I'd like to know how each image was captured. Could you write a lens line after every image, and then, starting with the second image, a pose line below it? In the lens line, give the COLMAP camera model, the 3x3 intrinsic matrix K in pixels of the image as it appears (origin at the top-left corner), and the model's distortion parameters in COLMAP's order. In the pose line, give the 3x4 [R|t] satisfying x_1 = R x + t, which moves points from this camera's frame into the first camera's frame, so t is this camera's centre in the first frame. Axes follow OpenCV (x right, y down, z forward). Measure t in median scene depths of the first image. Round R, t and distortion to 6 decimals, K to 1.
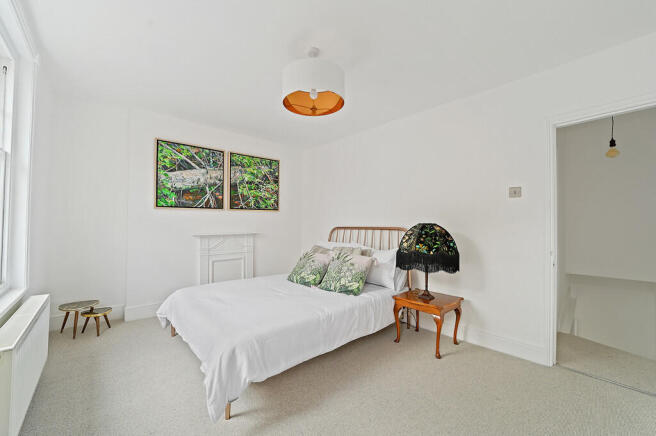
lens RADIAL K [[258.3, 0, 328.0], [0, 258.3, 218.5], [0, 0, 1]] dist [-0.023303, 0.001708]
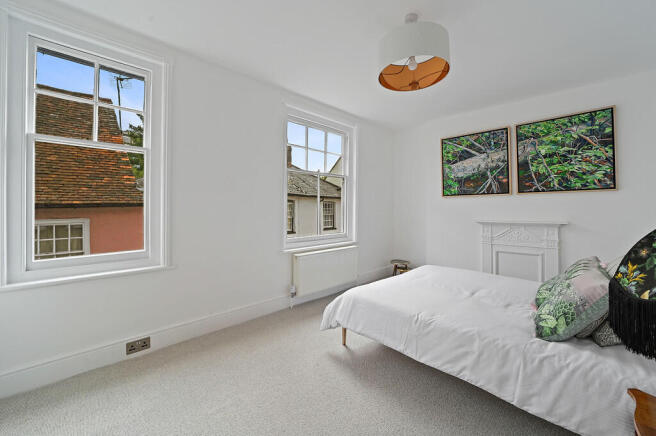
lens RADIAL K [[258.3, 0, 329.8], [0, 258.3, 208.7], [0, 0, 1]] dist [-0.023303, 0.001708]
pose [[0.038774, -0.005569, -0.999232, 0.438318], [0.010993, 0.999926, -0.005146, 0.012476], [0.999188, -0.010785, 0.038832, 0.363498]]
